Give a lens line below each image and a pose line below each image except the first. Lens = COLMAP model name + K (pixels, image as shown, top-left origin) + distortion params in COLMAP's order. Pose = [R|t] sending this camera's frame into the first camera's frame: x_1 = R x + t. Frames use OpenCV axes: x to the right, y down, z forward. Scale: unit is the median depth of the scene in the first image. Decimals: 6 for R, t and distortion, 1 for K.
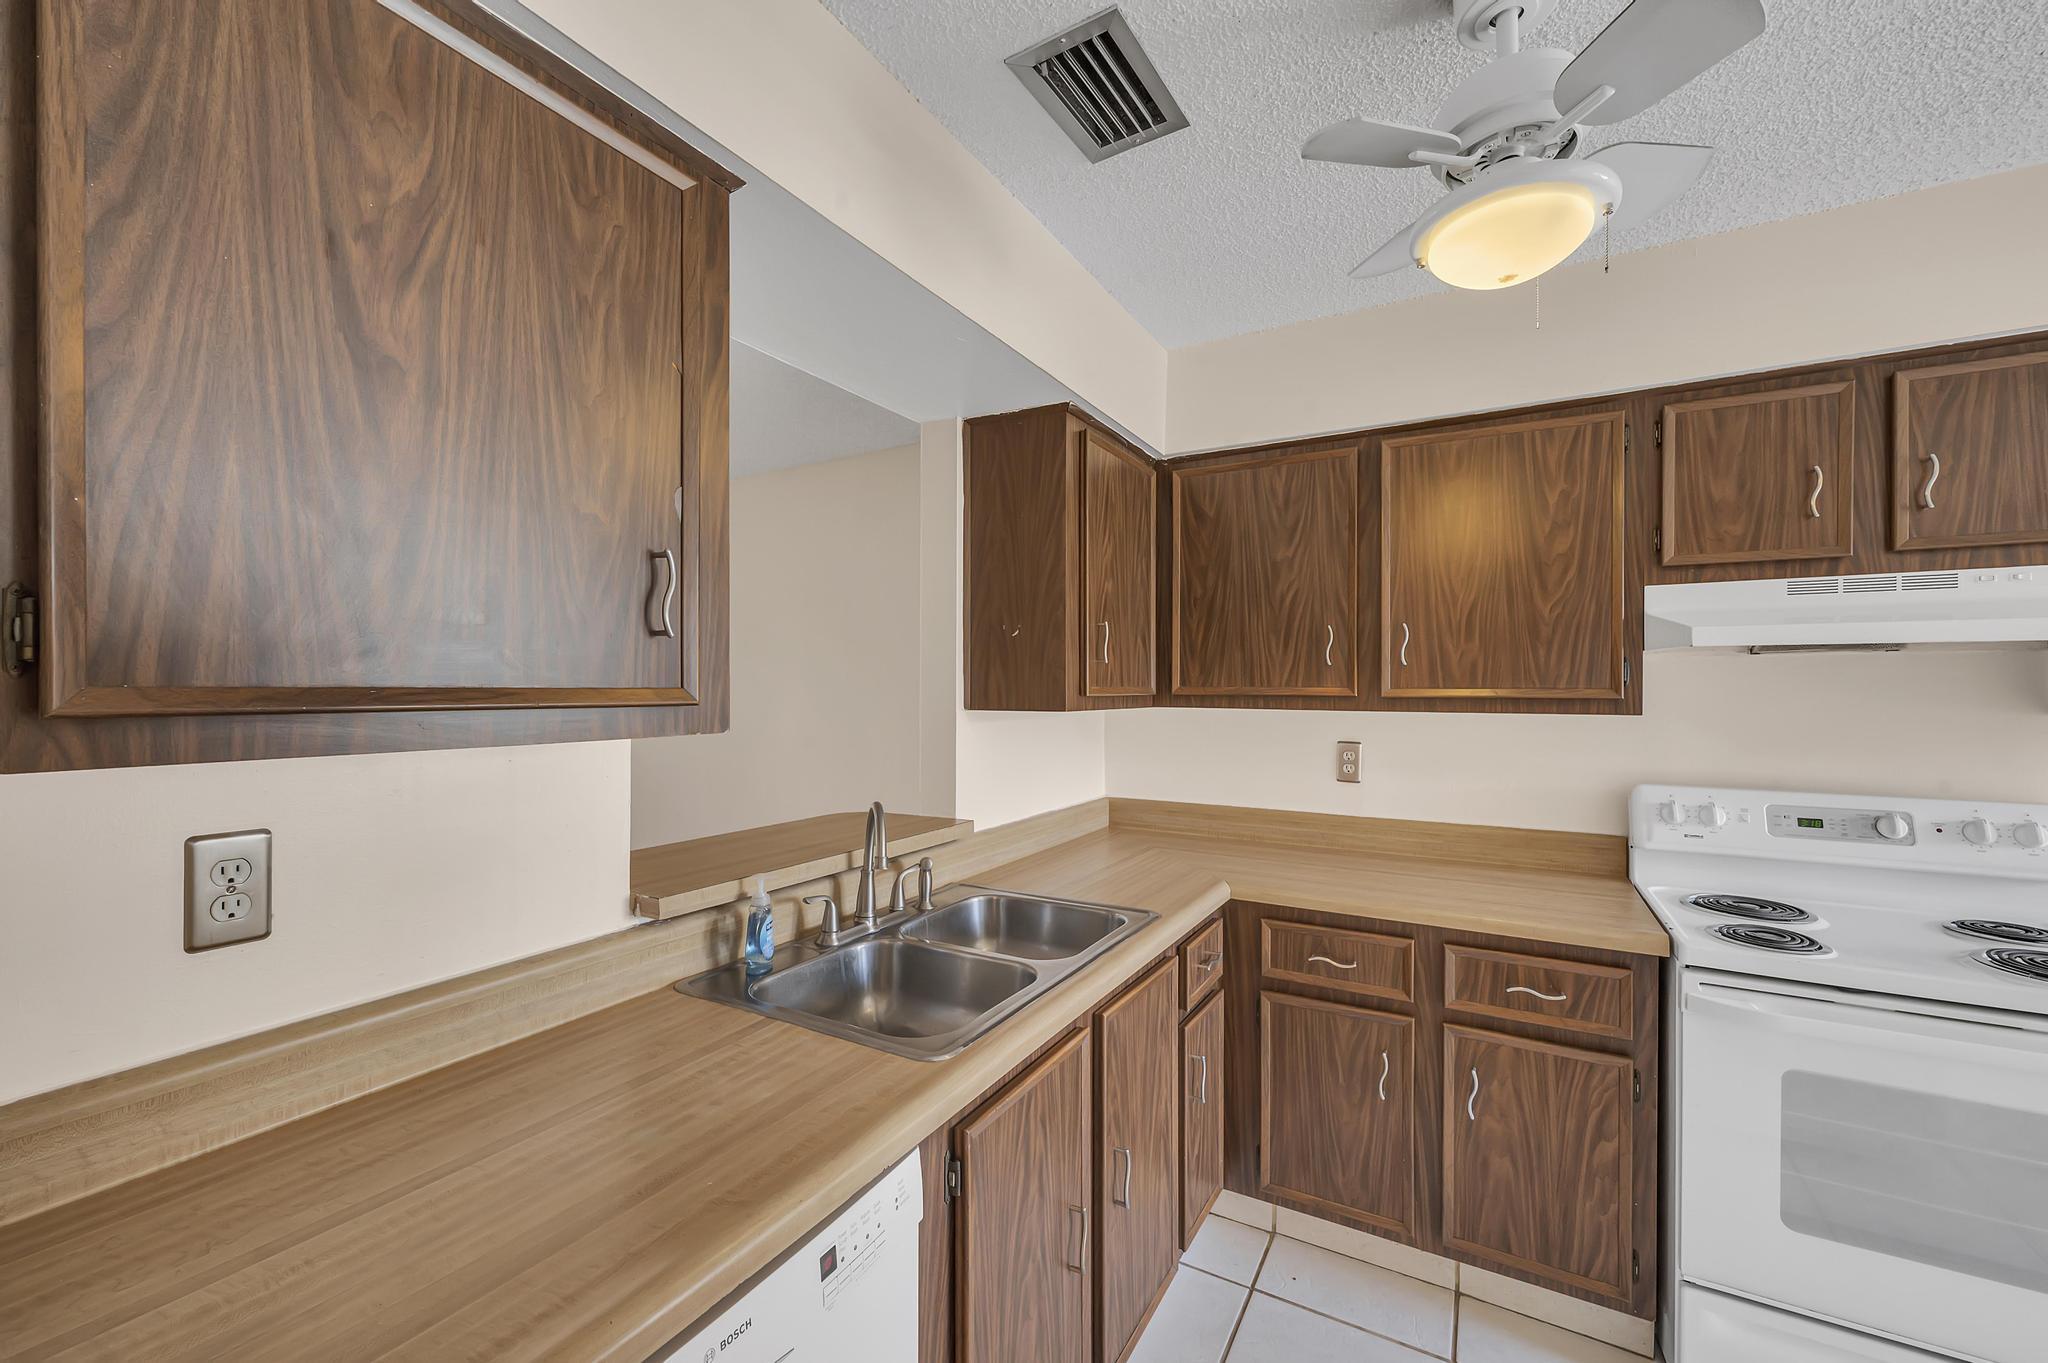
lens RADIAL K [[810.8, 0, 1007.2], [0, 810.8, 685.7], [0, 0, 1]] dist [-0.003446, 0.001191]
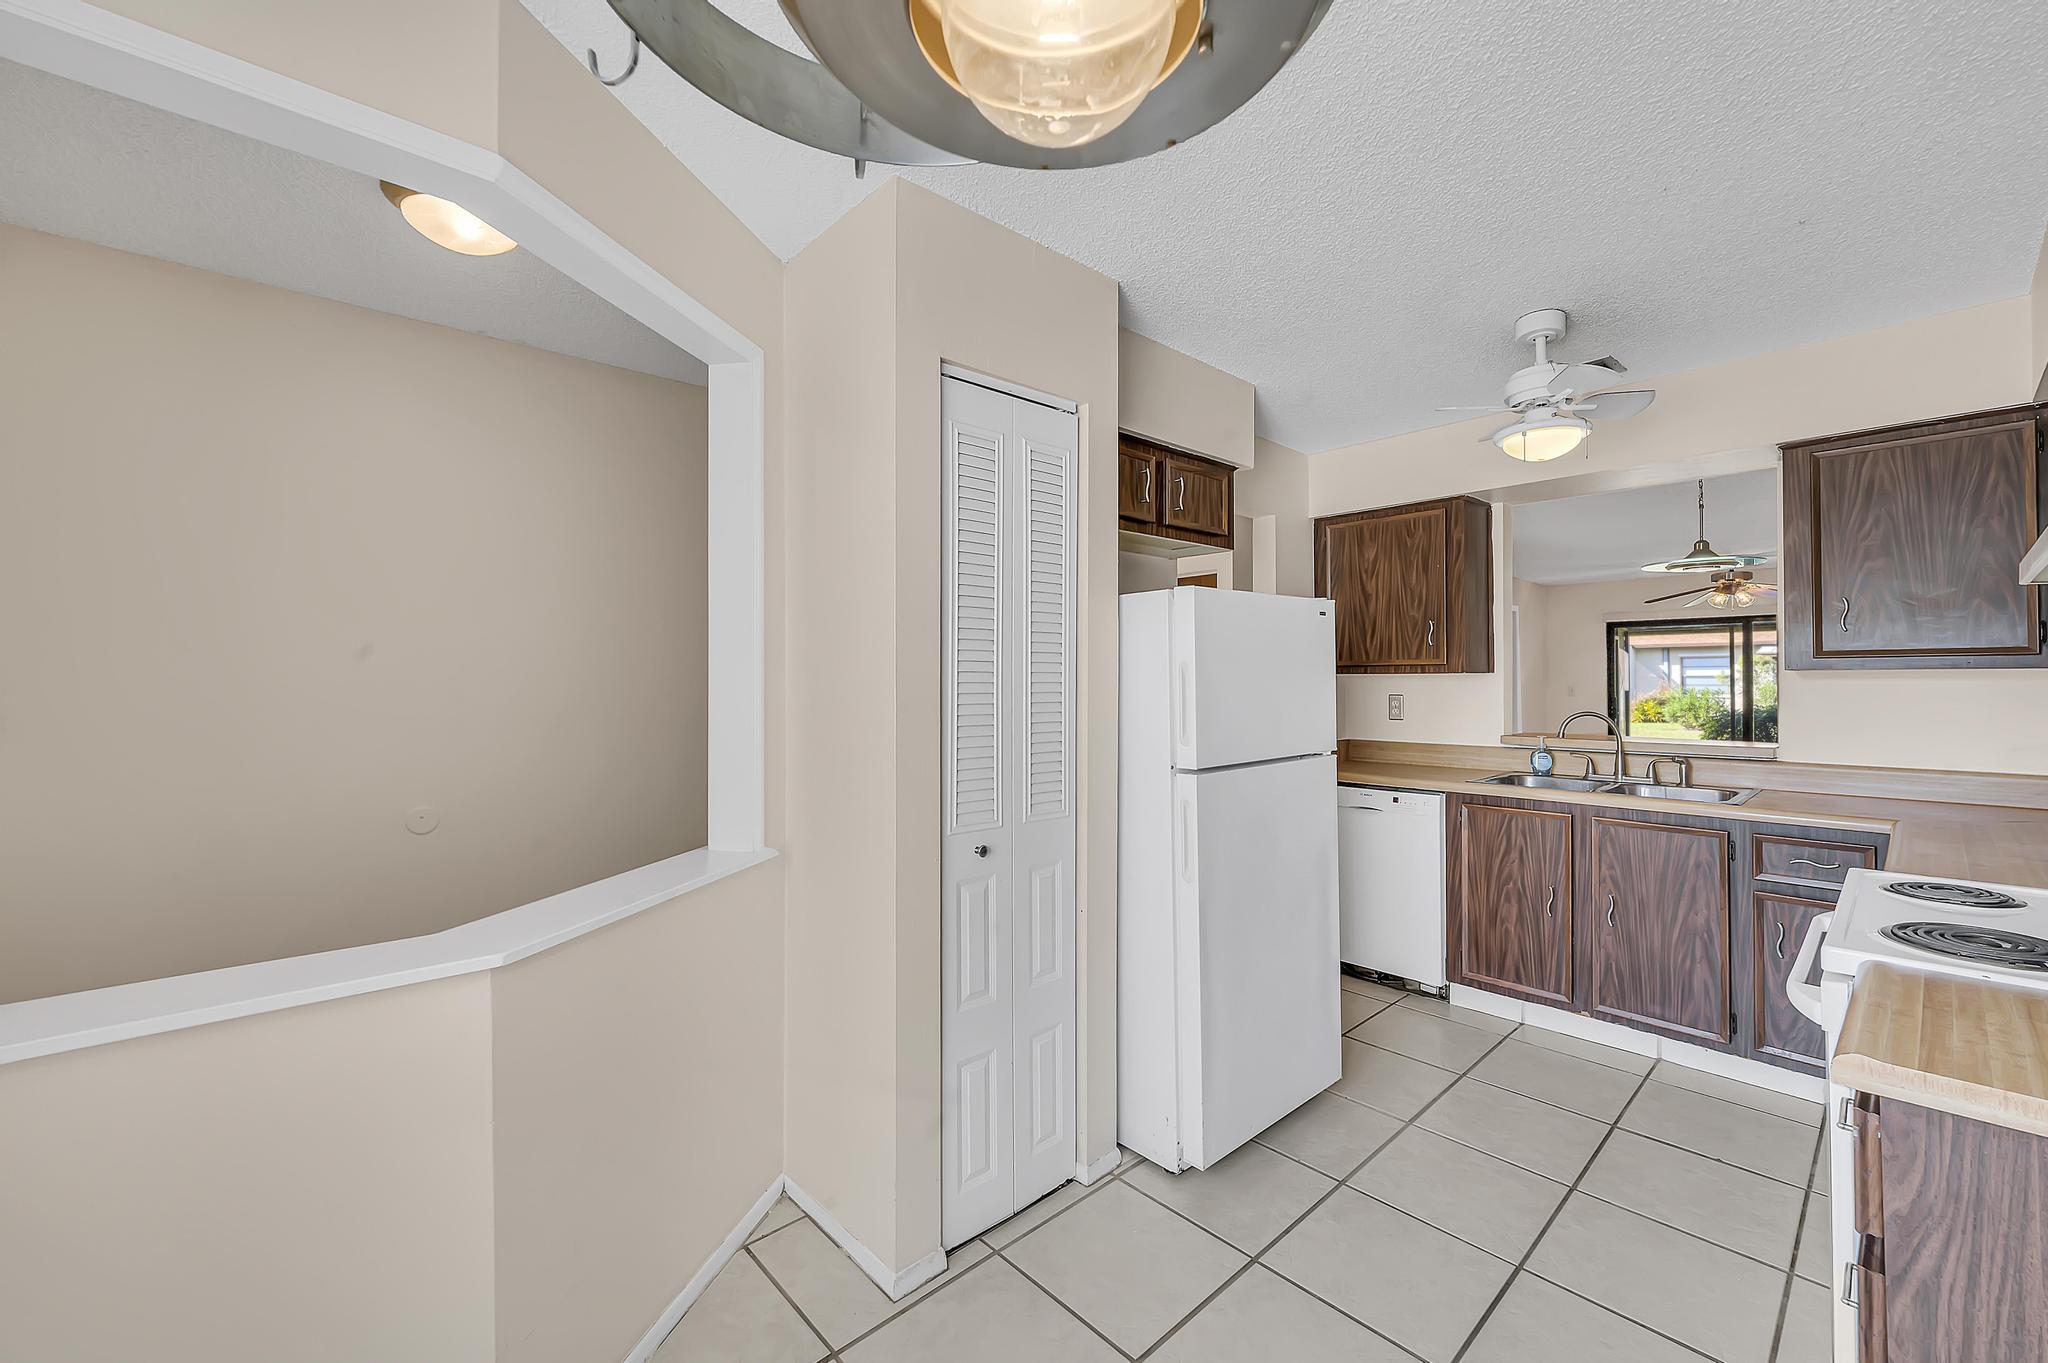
lens RADIAL K [[810.8, 0, 1033.7], [0, 810.8, 682.3], [0, 0, 1]] dist [-0.003446, 0.001191]
pose [[-0.307740, 0.000893, -0.951470, 1.942272], [0.002870, 0.999996, 0.000011, 0.054285], [0.951466, -0.002727, -0.307741, 0.238986]]
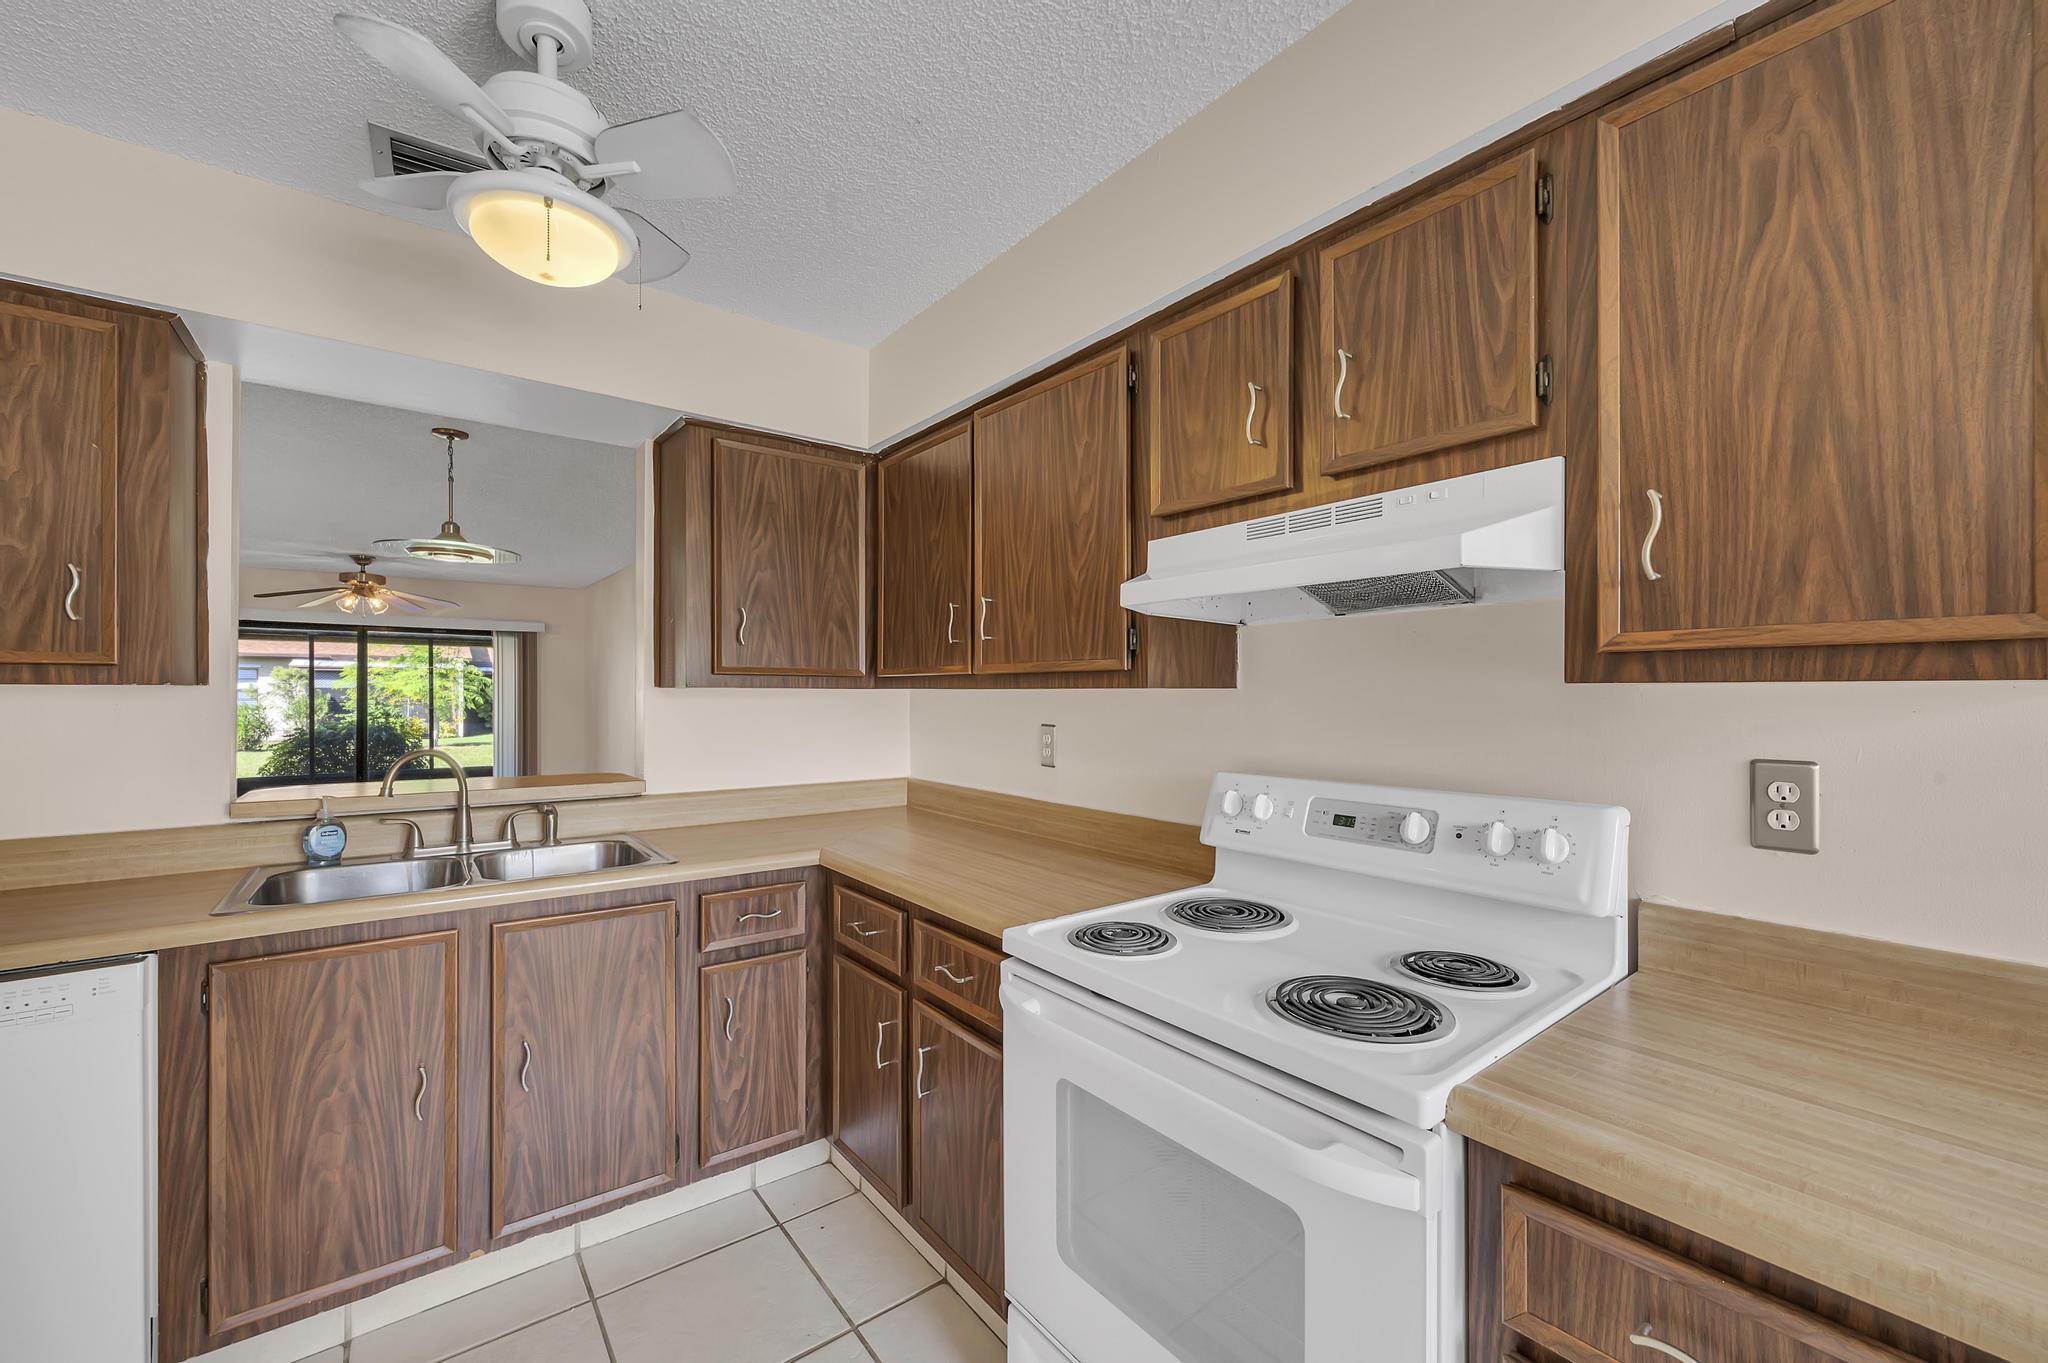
lens RADIAL K [[810.8, 0, 1026.5], [0, 810.8, 695.1], [0, 0, 1]] dist [-0.003446, 0.001191]
pose [[0.925367, 0.001124, -0.379071, 1.049552], [-0.000919, 0.999999, 0.000721, 0.045997], [0.379072, -0.000319, 0.925367, 0.138118]]
